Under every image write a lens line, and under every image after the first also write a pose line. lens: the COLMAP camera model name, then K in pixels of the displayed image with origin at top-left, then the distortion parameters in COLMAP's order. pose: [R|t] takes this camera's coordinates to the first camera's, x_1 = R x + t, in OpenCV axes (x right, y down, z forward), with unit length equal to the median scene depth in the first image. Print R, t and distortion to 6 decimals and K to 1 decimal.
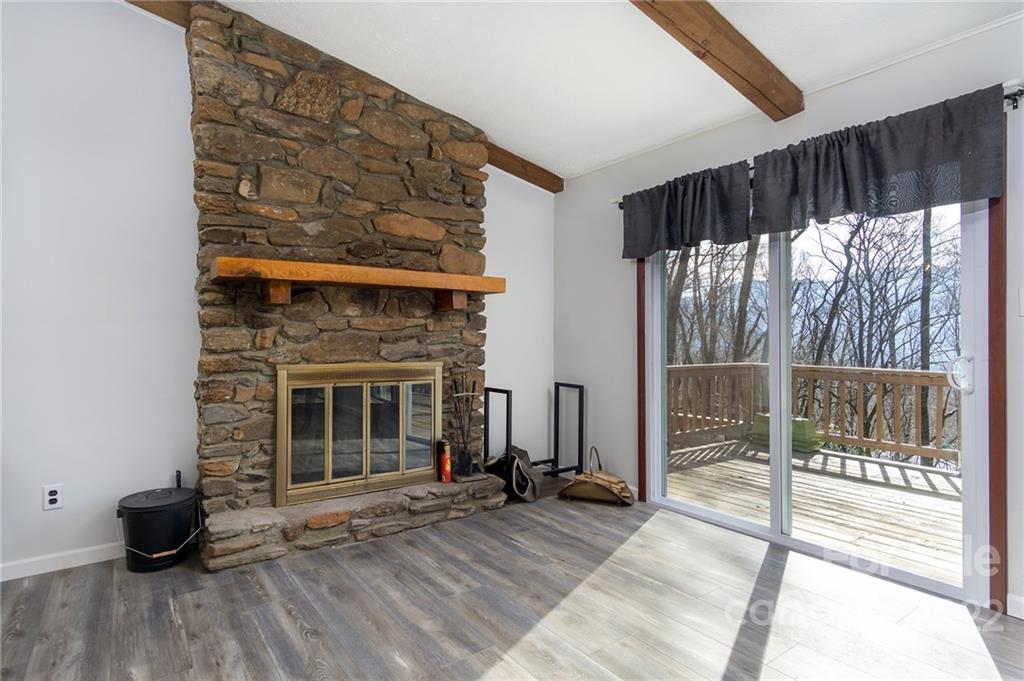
lens RADIAL K [[540.2, 0, 510.9], [0, 540.2, 340.0], [0, 0, 1]] dist [0.000912, 0.004827]
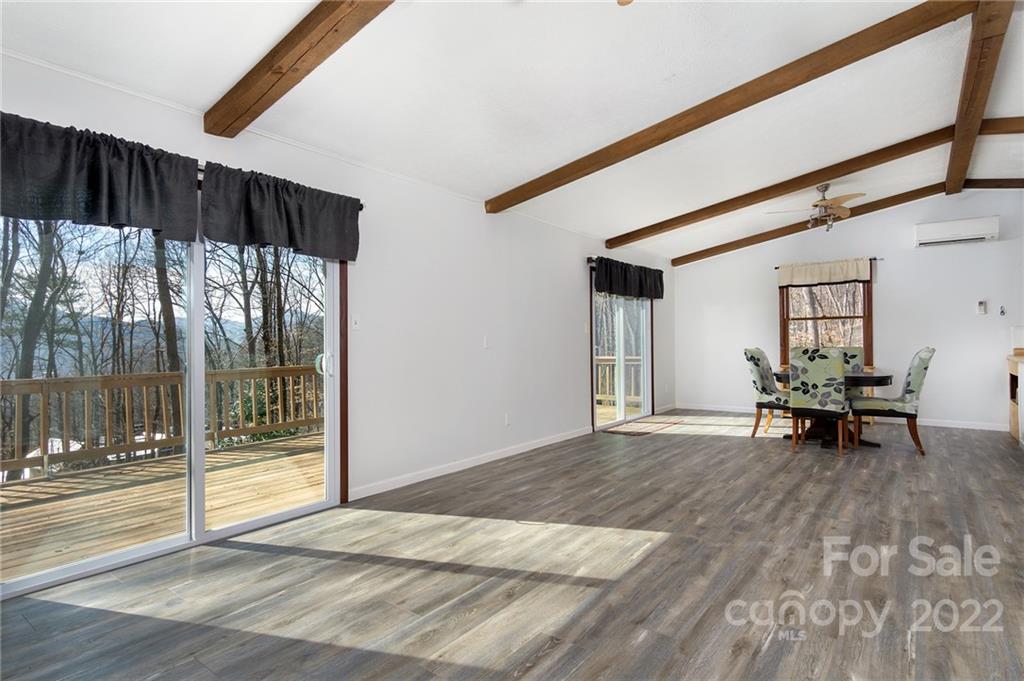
lens RADIAL K [[540.2, 0, 505.1], [0, 540.2, 336.9], [0, 0, 1]] dist [0.000912, 0.004827]
pose [[-0.293526, 0.019457, 0.955753, -0.584947], [0.010033, 0.999800, -0.017273, 0.009255], [-0.955899, 0.004519, -0.293662, 0.672685]]
